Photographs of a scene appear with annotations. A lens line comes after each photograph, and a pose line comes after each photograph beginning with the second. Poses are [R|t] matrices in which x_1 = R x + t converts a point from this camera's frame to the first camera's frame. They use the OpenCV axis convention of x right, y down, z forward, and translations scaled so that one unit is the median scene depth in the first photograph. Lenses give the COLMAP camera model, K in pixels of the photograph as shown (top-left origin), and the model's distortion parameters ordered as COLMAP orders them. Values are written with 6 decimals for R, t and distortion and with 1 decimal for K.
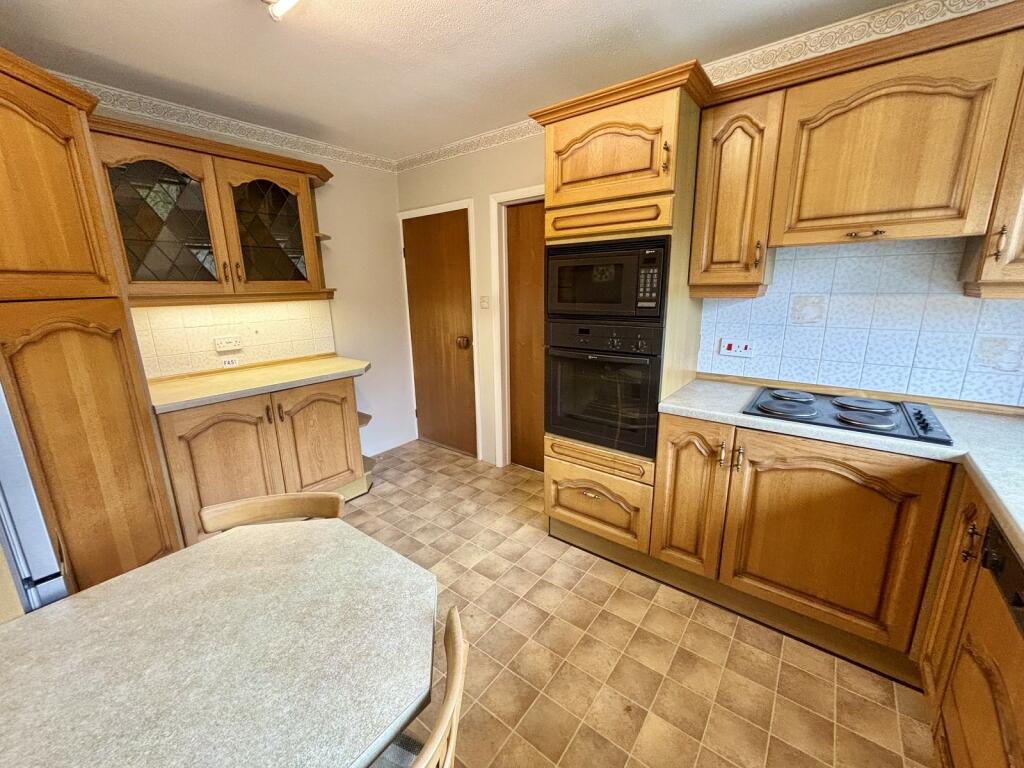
lens RADIAL K [[412.6, 0, 509.9], [0, 412.6, 381.6], [0, 0, 1]] dist [-0.001007, -0.000634]
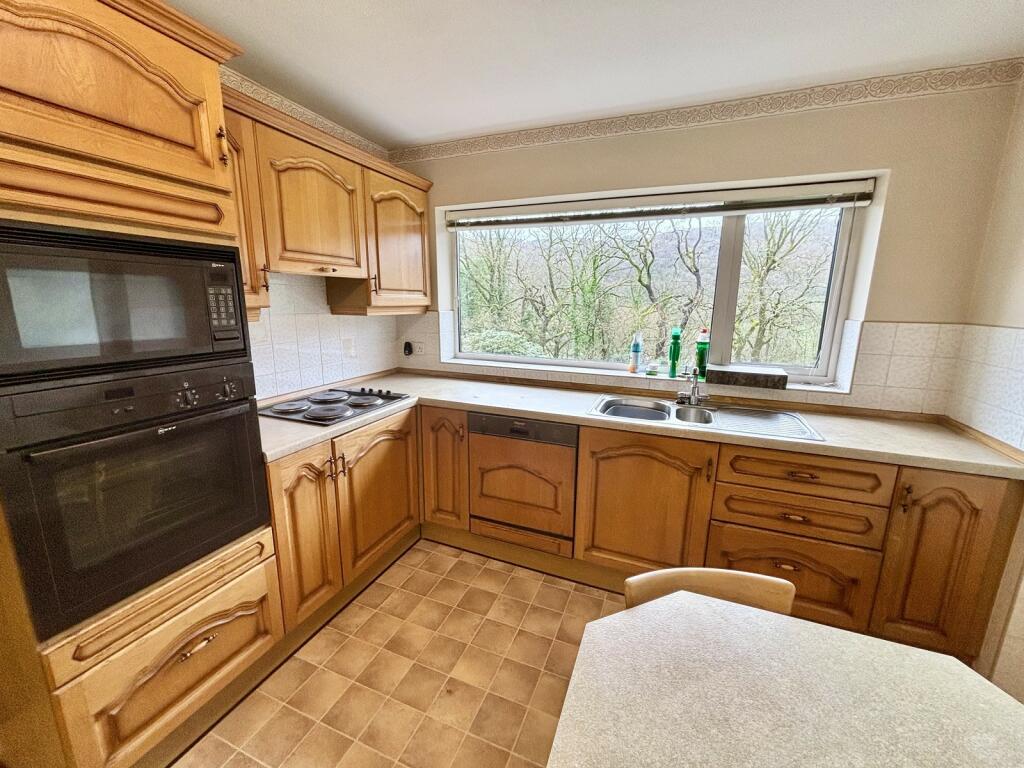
lens RADIAL K [[412.6, 0, 509.9], [0, 412.6, 381.6], [0, 0, 1]] dist [-0.001007, -0.000634]
pose [[-0.271897, -0.175185, 0.946246, -0.537997], [0.219154, 0.946181, 0.238145, -0.175914], [-0.937040, 0.272125, -0.218871, 0.719158]]
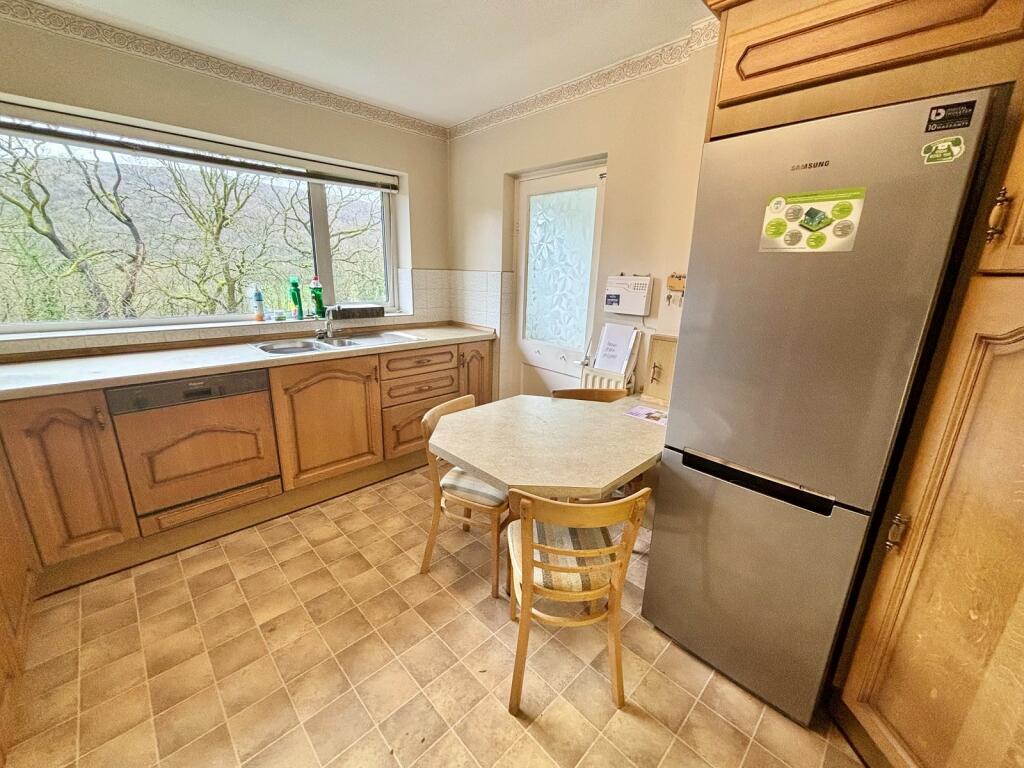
lens RADIAL K [[412.6, 0, 509.9], [0, 412.6, 381.6], [0, 0, 1]] dist [-0.001007, -0.000634]
pose [[-0.990549, -0.044715, 0.129662, -0.398163], [0.022804, 0.878516, 0.477168, -0.278135], [-0.135247, 0.475615, -0.869194, 1.307204]]
